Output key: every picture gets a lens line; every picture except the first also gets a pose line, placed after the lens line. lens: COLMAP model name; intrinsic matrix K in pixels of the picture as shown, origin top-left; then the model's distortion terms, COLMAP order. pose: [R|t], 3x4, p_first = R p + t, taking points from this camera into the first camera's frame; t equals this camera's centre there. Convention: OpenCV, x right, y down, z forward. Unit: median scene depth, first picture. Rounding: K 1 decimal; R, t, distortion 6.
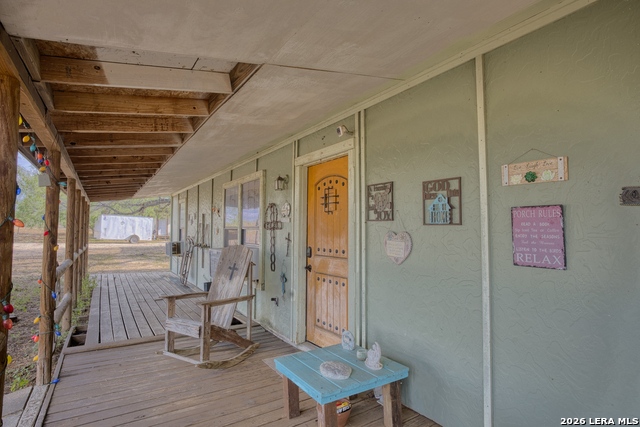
lens RADIAL K [[345.4, 0, 320.6], [0, 345.4, 229.6], [0, 0, 1]] dist [0.002003, 0.000653]
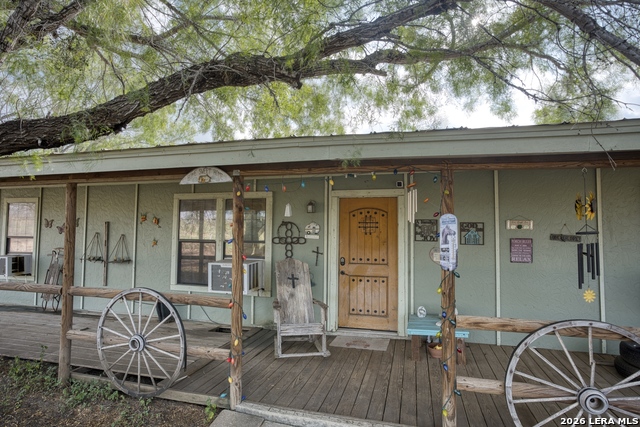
lens RADIAL K [[345.4, 0, 320.6], [0, 345.4, 229.6], [0, 0, 1]] dist [0.002003, 0.000653]
pose [[0.734894, 0.010429, 0.678102, -1.250518], [-0.006866, 0.999945, -0.007937, -0.059291], [-0.678147, 0.001176, 0.734925, 0.075373]]
